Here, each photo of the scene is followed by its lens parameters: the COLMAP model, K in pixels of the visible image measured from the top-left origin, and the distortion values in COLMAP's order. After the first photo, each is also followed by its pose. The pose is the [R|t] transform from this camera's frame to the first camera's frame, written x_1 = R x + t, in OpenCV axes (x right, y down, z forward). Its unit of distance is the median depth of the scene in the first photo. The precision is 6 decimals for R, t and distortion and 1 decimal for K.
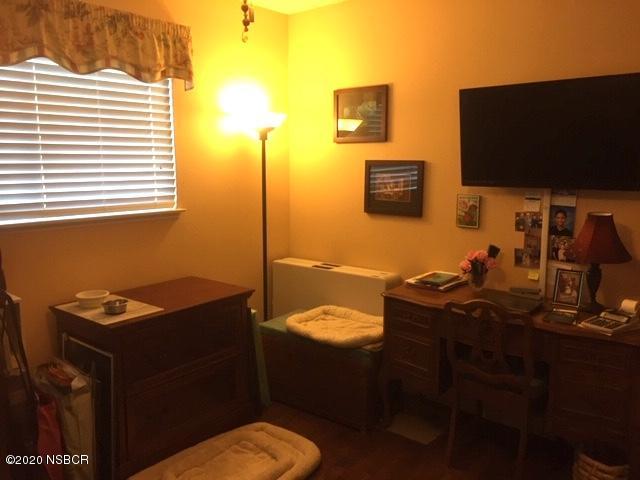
lens RADIAL K [[540.1, 0, 320.0], [0, 540.1, 240.0], [0, 0, 1]] dist [0.072334, -0.081987]
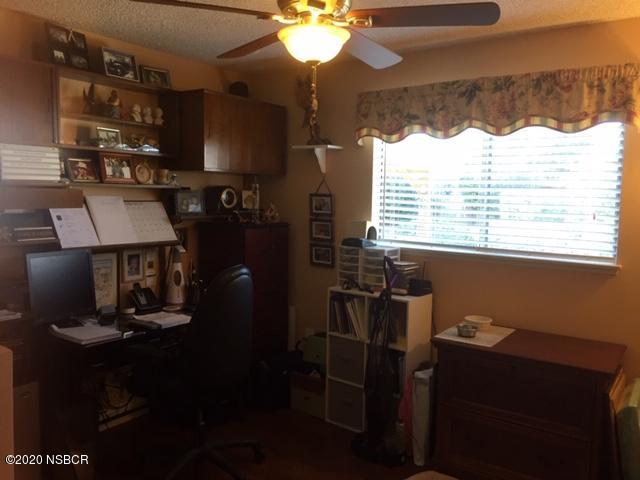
lens RADIAL K [[540.1, 0, 320.0], [0, 540.1, 240.0], [0, 0, 1]] dist [0.072334, -0.081987]
pose [[0.090883, 0.094196, -0.991397, 0.678020], [-0.170994, 0.982208, 0.077647, -0.097224], [0.981071, 0.162466, 0.105373, 0.490028]]
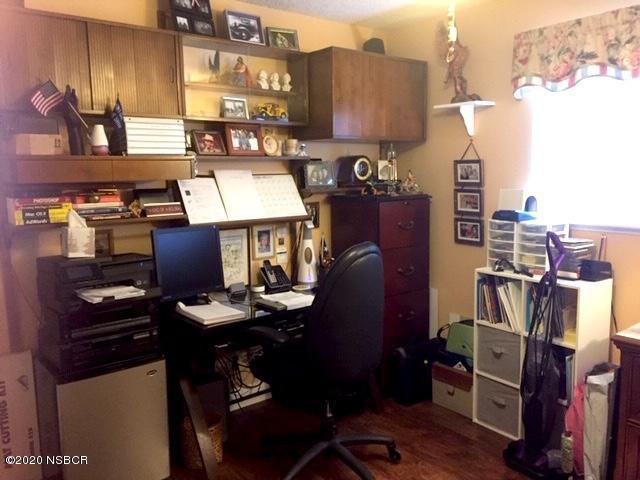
lens RADIAL K [[540.1, 0, 320.0], [0, 540.1, 240.0], [0, 0, 1]] dist [0.072334, -0.081987]
pose [[-0.179796, 0.135515, -0.974325, 0.541686], [-0.134144, 0.977836, 0.160758, -0.081891], [0.974515, 0.159604, -0.157632, 0.519627]]
